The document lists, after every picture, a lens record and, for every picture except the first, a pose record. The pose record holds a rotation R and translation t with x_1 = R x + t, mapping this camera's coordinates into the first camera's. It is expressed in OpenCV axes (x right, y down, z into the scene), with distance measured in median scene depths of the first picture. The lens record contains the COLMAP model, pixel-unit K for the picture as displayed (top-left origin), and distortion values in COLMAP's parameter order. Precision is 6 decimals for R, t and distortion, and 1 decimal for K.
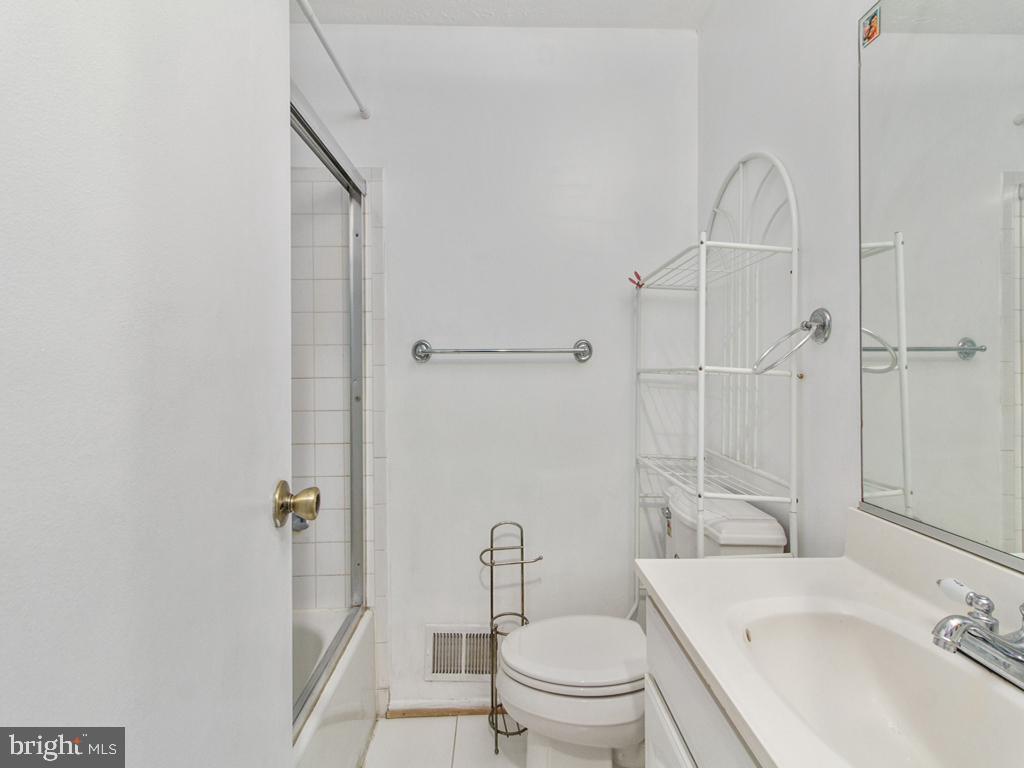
lens RADIAL K [[469.5, 0, 513.2], [0, 469.5, 366.8], [0, 0, 1]] dist [0.001454, -0.000101]
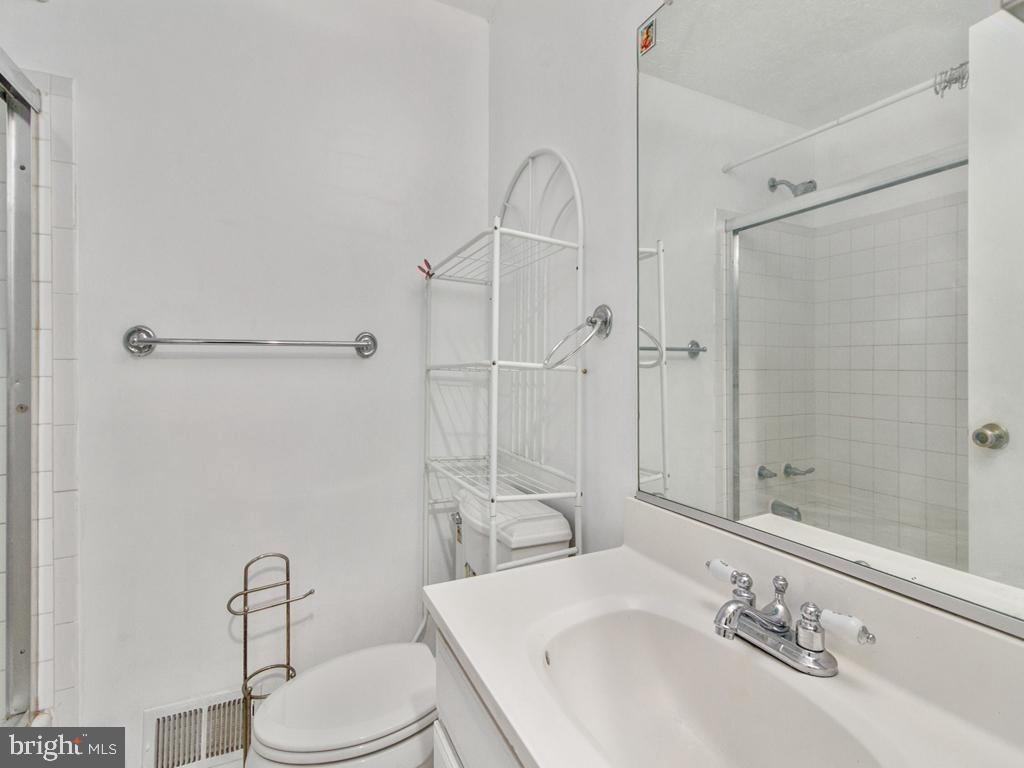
lens RADIAL K [[469.5, 0, 513.2], [0, 469.5, 366.8], [0, 0, 1]] dist [0.001454, -0.000101]
pose [[0.904254, 0.003442, 0.426981, 0.031604], [-0.003667, 0.999993, -0.000295, 0.009243], [-0.426979, -0.001299, 0.904261, 0.123369]]
